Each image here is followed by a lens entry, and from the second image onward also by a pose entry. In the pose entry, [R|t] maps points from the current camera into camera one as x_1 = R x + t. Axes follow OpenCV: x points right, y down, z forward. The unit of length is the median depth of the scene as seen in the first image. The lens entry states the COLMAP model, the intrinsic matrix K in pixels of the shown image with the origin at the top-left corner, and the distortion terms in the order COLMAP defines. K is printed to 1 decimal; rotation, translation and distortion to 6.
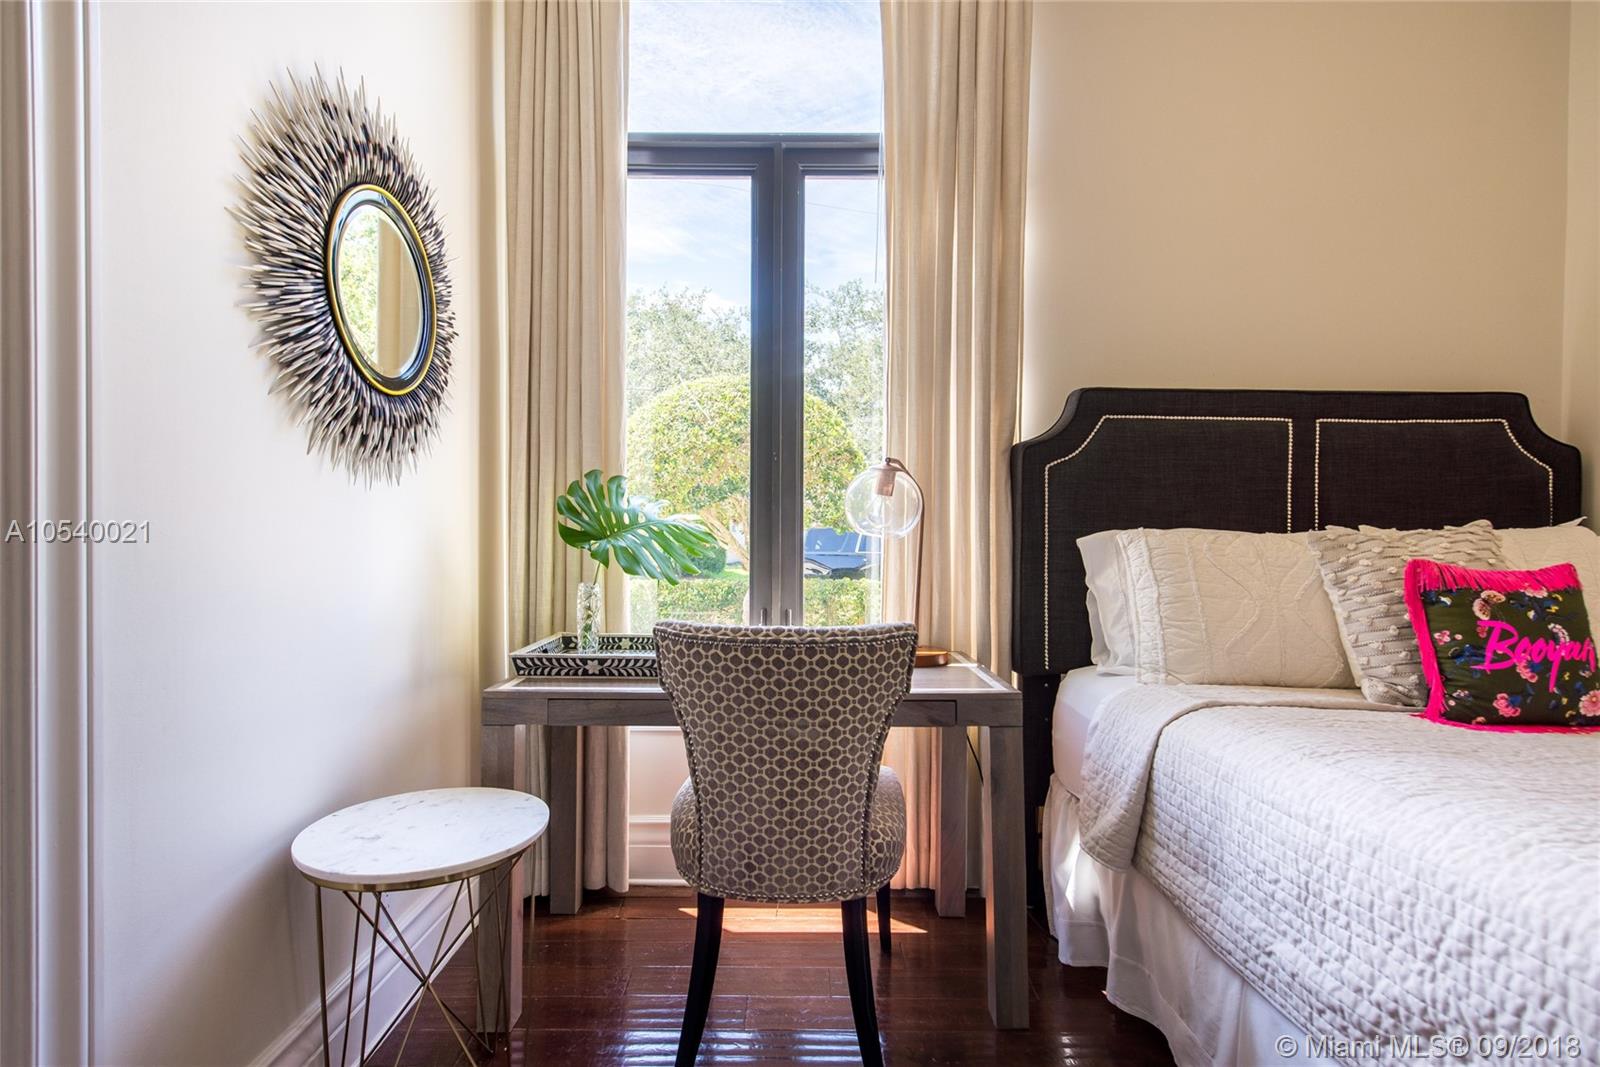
lens RADIAL K [[792.3, 0, 798.8], [0, 792.3, 536.8], [0, 0, 1]] dist [0.011224, -0.005730]
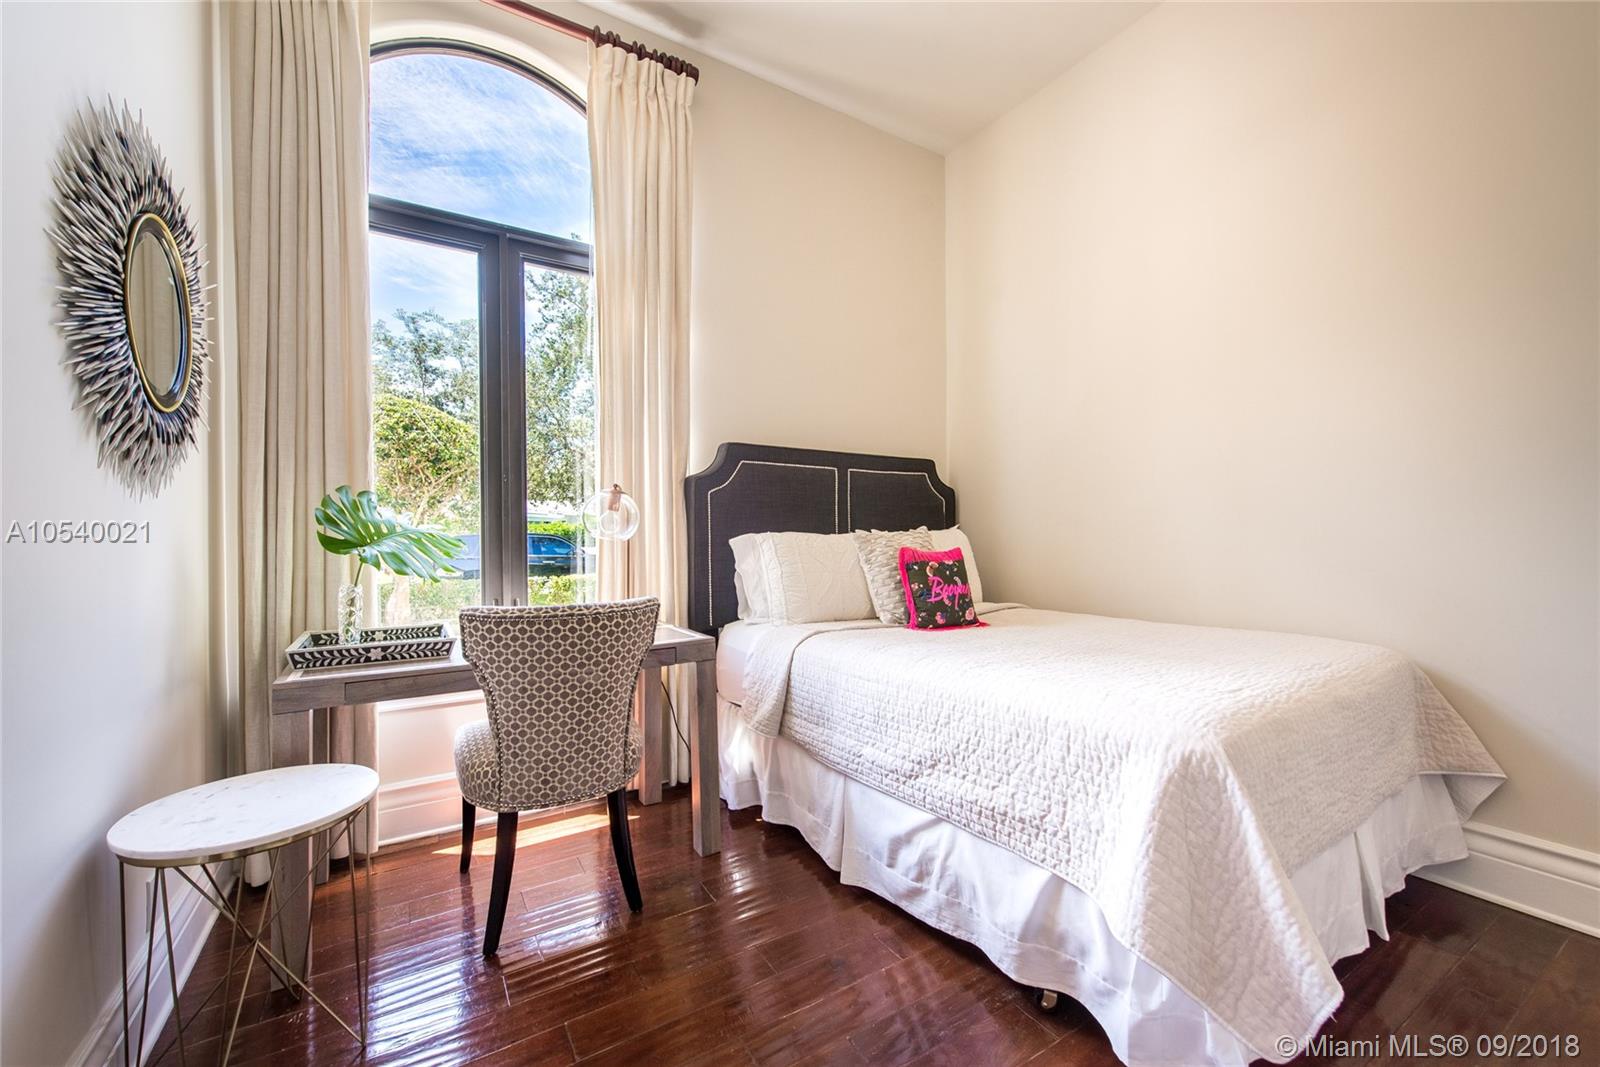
lens RADIAL K [[629.8, 0, 800.0], [0, 629.8, 533.5], [0, 0, 1]] dist [-0.000094, -0.000342]
pose [[0.843297, -0.011238, 0.537330, -0.250498], [0.016588, 0.999849, -0.005122, -0.000481], [-0.537192, 0.013233, 0.843356, -0.147988]]
